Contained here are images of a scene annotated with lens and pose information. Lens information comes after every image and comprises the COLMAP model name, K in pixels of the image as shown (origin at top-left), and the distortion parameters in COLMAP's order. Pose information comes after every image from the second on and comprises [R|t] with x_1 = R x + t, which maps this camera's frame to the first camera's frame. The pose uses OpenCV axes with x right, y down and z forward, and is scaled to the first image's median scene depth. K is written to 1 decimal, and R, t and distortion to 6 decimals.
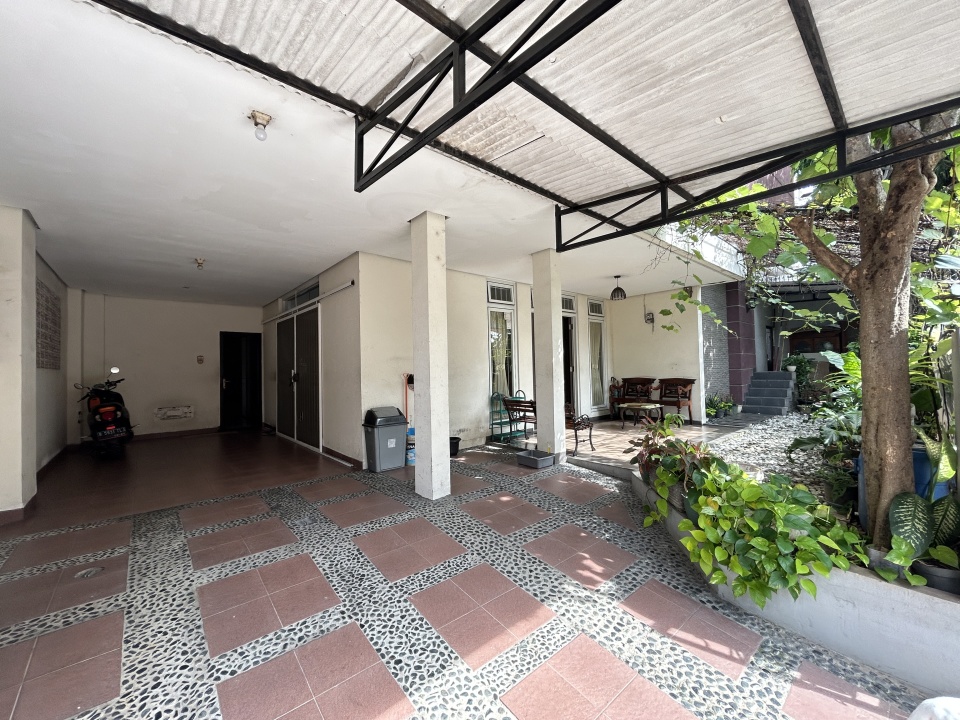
lens RADIAL K [[390.0, 0, 477.4], [0, 390.0, 358.3], [0, 0, 1]] dist [-0.001339, 0.000035]
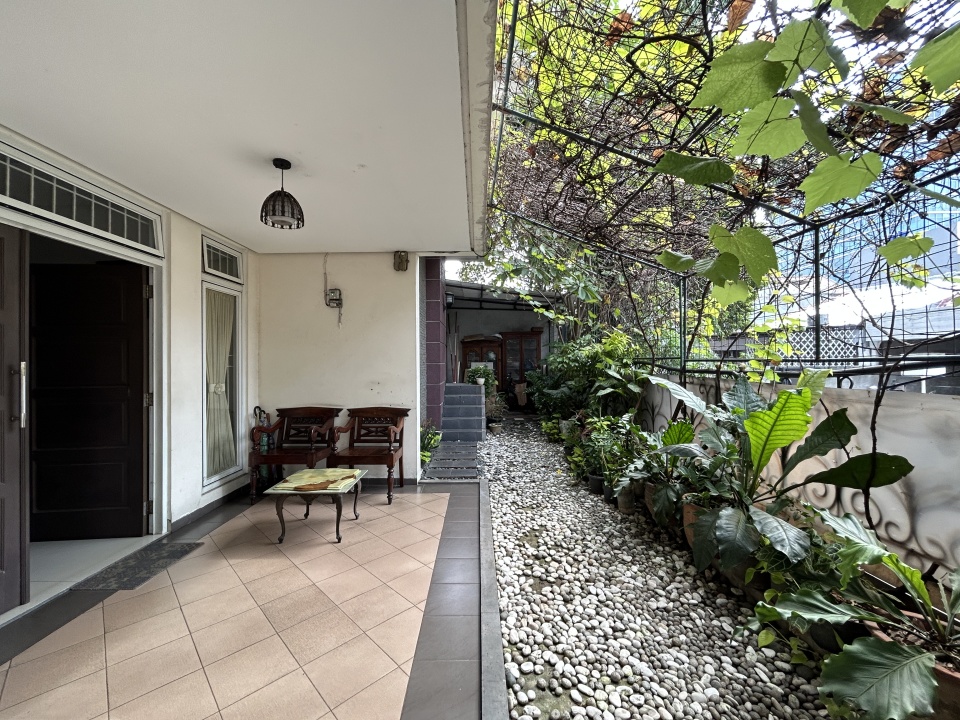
lens RADIAL K [[390.0, 0, 477.4], [0, 390.0, 358.3], [0, 0, 1]] dist [-0.001339, 0.000035]
pose [[0.658767, 0.023599, 0.751977, 0.162899], [-0.024834, 0.999645, -0.009616, -0.018007], [-0.751937, -0.012340, 0.659119, 0.482468]]
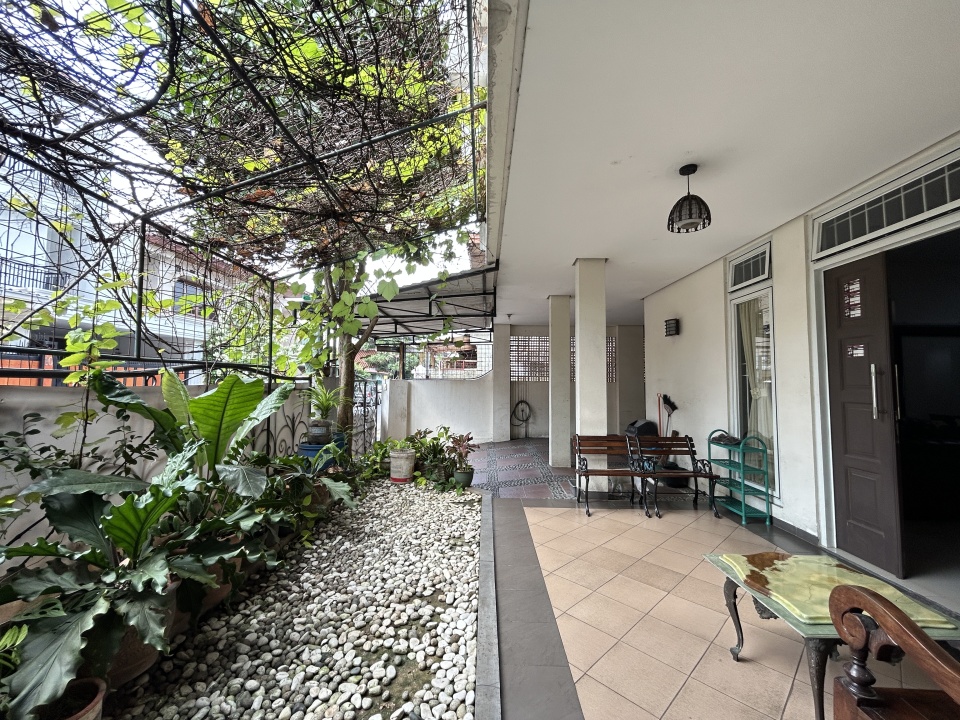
lens RADIAL K [[390.0, 0, 477.4], [0, 390.0, 358.3], [0, 0, 1]] dist [-0.001339, 0.000035]
pose [[-0.671868, -0.029054, -0.740101, 0.968124], [0.022287, 0.997985, -0.059410, 0.007352], [0.740335, -0.056410, -0.669867, 1.161447]]
